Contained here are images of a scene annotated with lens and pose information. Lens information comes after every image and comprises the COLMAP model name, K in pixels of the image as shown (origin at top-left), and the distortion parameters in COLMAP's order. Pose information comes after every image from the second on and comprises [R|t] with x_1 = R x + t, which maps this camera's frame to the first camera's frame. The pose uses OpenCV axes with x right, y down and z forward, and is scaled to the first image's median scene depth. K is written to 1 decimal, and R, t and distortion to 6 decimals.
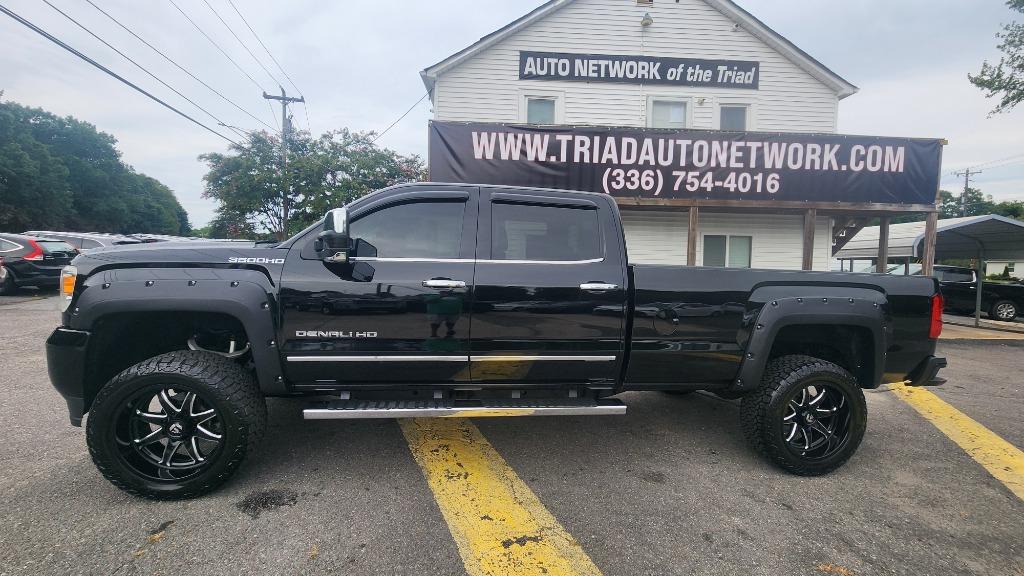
lens RADIAL K [[423.1, 0, 509.1], [0, 423.1, 284.6], [0, 0, 1]] dist [-0.006214, 0.002519]
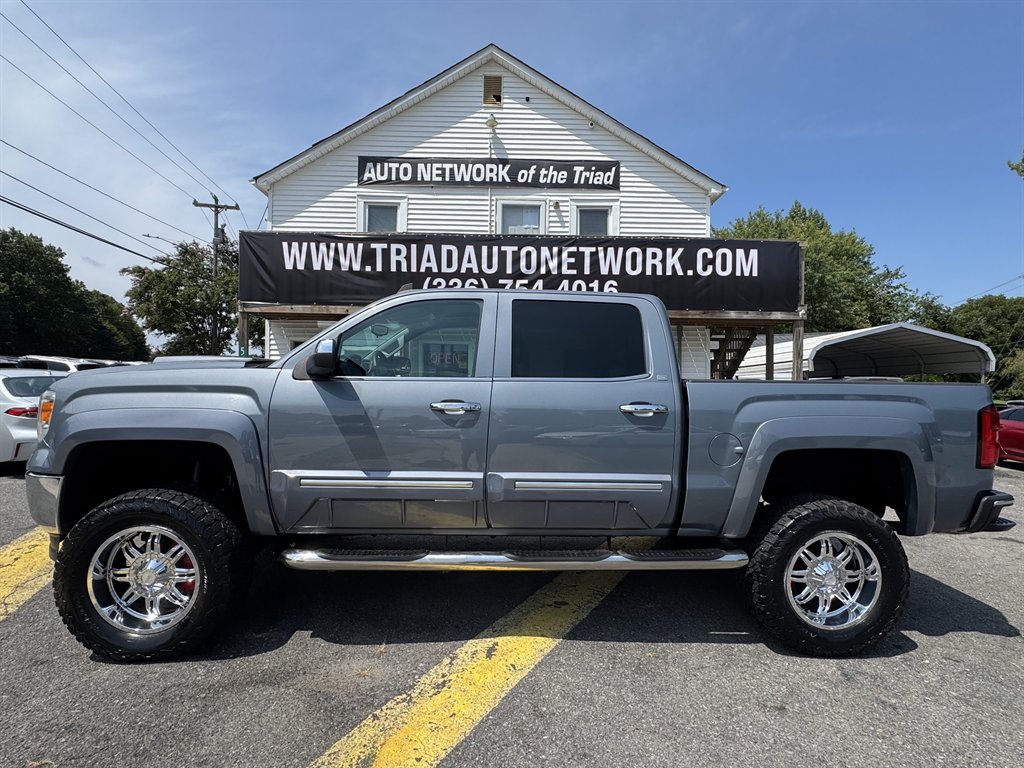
lens RADIAL K [[501.7, 0, 508.2], [0, 501.7, 381.6], [0, 0, 1]] dist [-0.000639, -0.000566]
pose [[0.999399, -0.007731, -0.033787, 0.441149], [0.005481, 0.997794, -0.066165, 0.027408], [0.034224, 0.065940, 0.997236, -0.079691]]
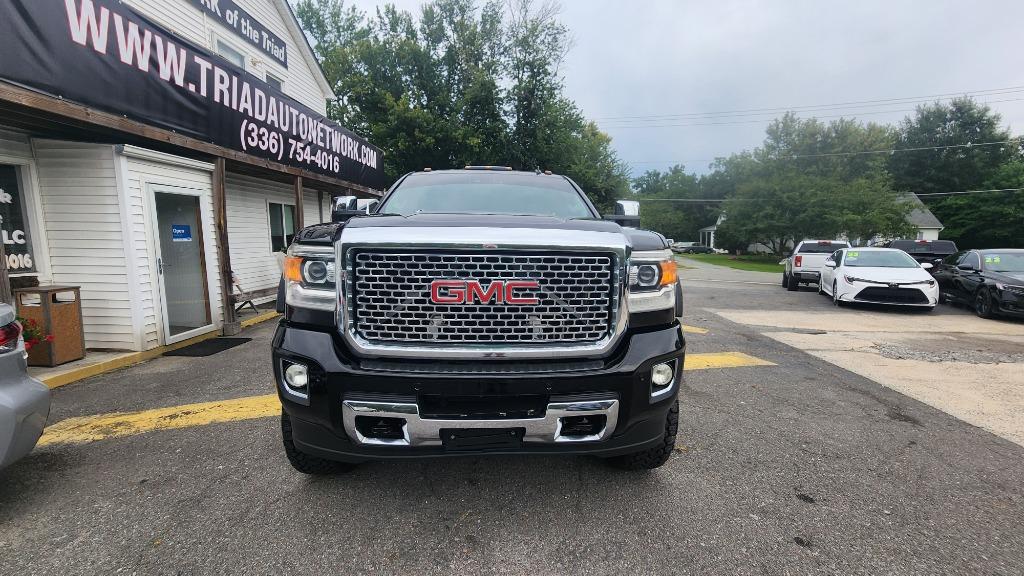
lens RADIAL K [[423.1, 0, 517.5], [0, 423.1, 285.2], [0, 0, 1]] dist [-0.006214, 0.002519]
pose [[0.074402, -0.138190, 0.987607, -0.598632], [0.051332, 0.989570, 0.134597, -0.032036], [-0.995906, 0.040682, 0.080720, 0.396091]]
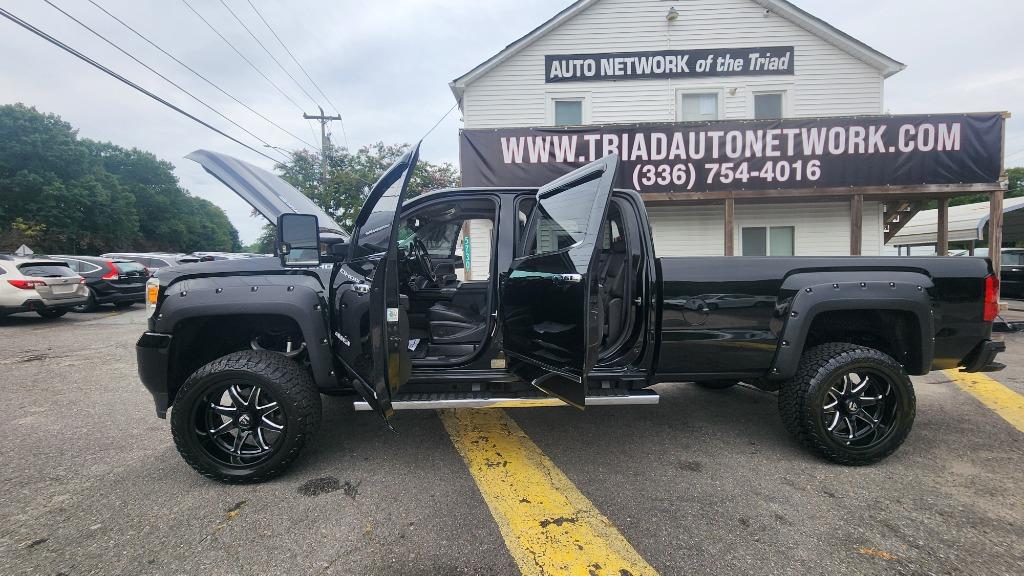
lens RADIAL K [[423.1, 0, 508.6], [0, 423.1, 283.9], [0, 0, 1]] dist [-0.006214, 0.002519]
pose [[0.995764, -0.036990, -0.084182, 0.003826], [0.036128, 0.999278, -0.011734, 0.005486], [0.084555, 0.008643, 0.996381, -0.015697]]
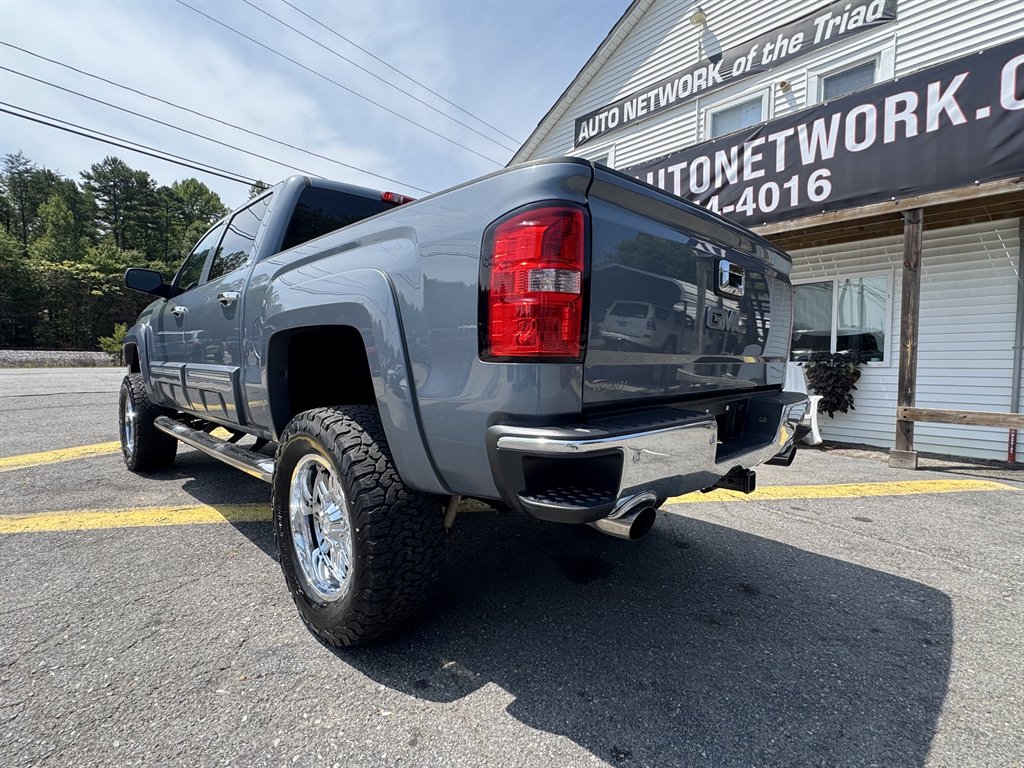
lens RADIAL K [[501.7, 0, 505.2], [0, 501.7, 382.9], [0, 0, 1]] dist [-0.000639, -0.000566]
pose [[0.638511, 0.014183, -0.769482, 0.903264], [-0.045268, 0.998791, -0.019154, 0.078898], [0.768280, 0.047063, 0.638381, 0.206066]]
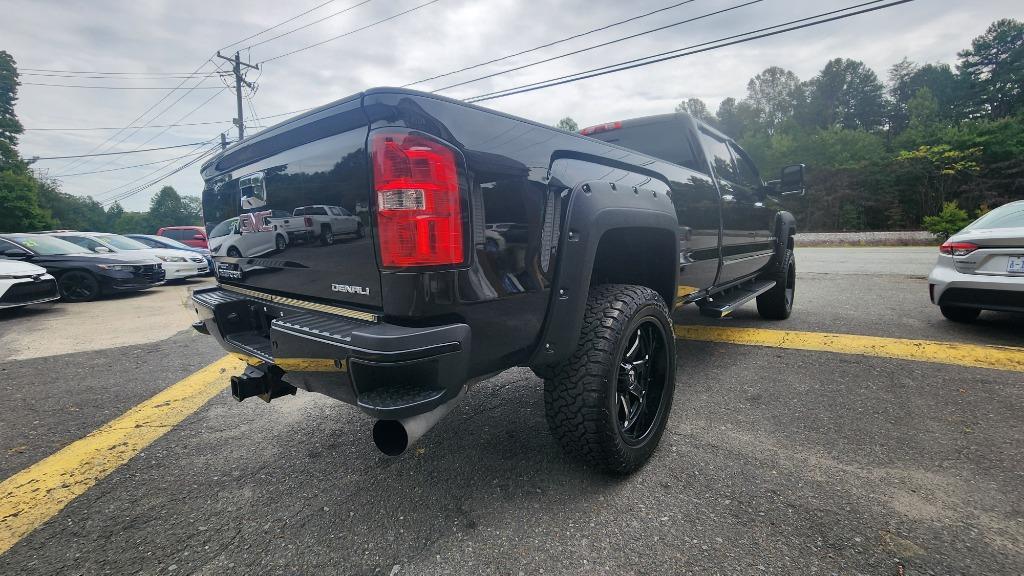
lens RADIAL K [[423.1, 0, 516.3], [0, 423.1, 286.8], [0, 0, 1]] dist [-0.006214, 0.002519]
pose [[-0.746969, 0.055254, -0.662558, 0.441578], [-0.048774, 0.989302, 0.137490, 0.026112], [0.663067, 0.135016, -0.736283, 0.778137]]
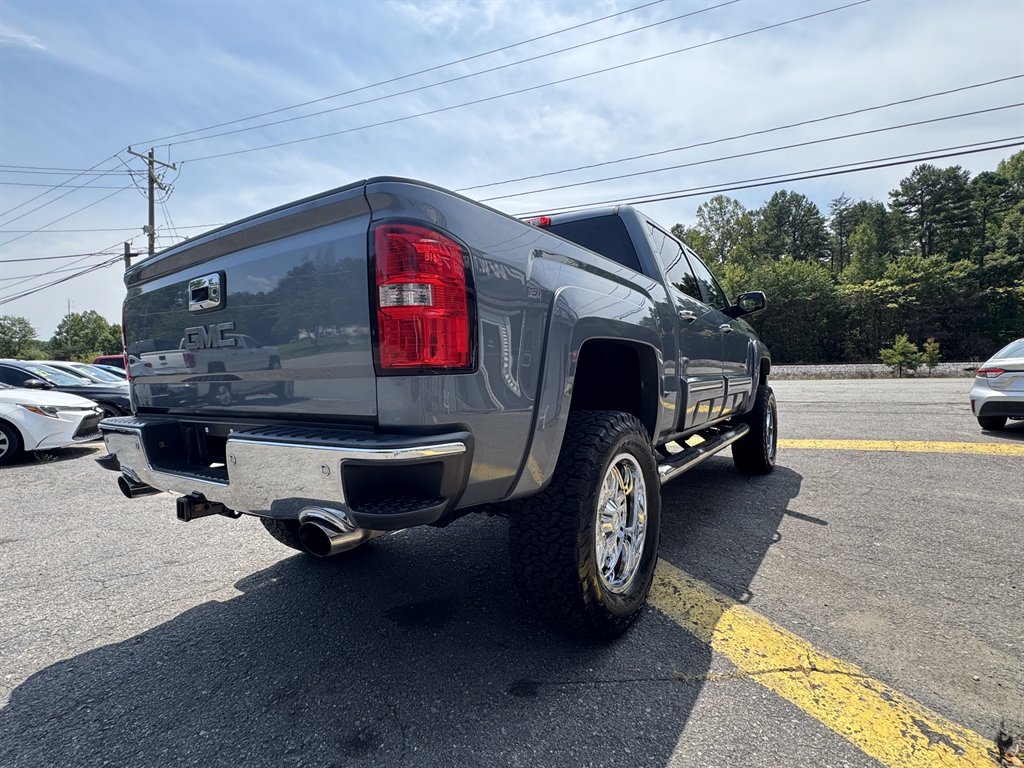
lens RADIAL K [[501.7, 0, 510.4], [0, 501.7, 388.4], [0, 0, 1]] dist [-0.000639, -0.000566]
pose [[-0.635633, 0.004270, -0.771980, 0.868704], [-0.051862, 0.997489, 0.048220, 0.057843], [0.770247, 0.070686, -0.633816, 0.641495]]
